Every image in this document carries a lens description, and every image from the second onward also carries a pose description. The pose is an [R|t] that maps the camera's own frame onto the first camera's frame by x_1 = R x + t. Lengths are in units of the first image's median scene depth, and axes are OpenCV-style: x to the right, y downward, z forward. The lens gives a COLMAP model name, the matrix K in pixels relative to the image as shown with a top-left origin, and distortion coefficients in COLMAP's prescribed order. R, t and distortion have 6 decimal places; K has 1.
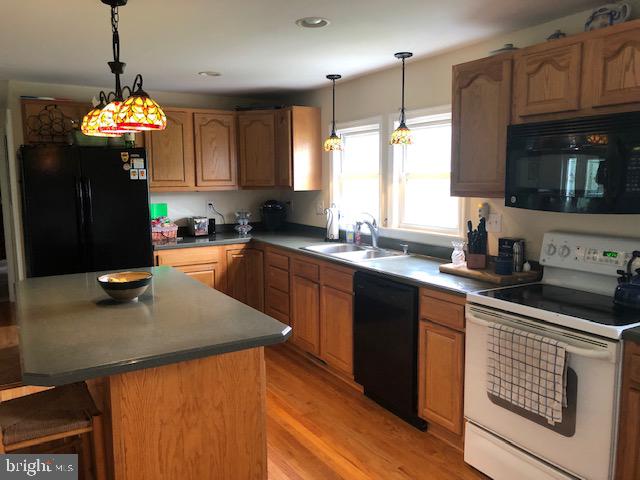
lens RADIAL K [[524.7, 0, 318.6], [0, 524.7, 234.9], [0, 0, 1]] dist [0.061631, -0.072902]
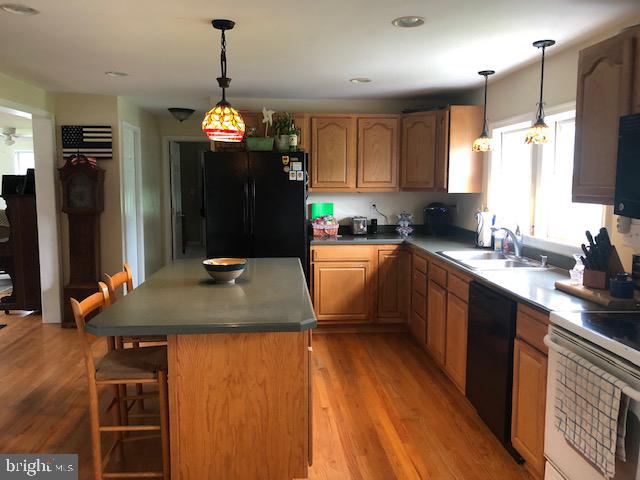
lens RADIAL K [[524.7, 0, 318.6], [0, 524.7, 234.9], [0, 0, 1]] dist [0.061631, -0.072902]
pose [[0.896999, 0.056815, -0.438366, 0.219188], [-0.060116, 0.998171, 0.006359, 0.000366], [0.437926, 0.020649, 0.898774, 0.033179]]
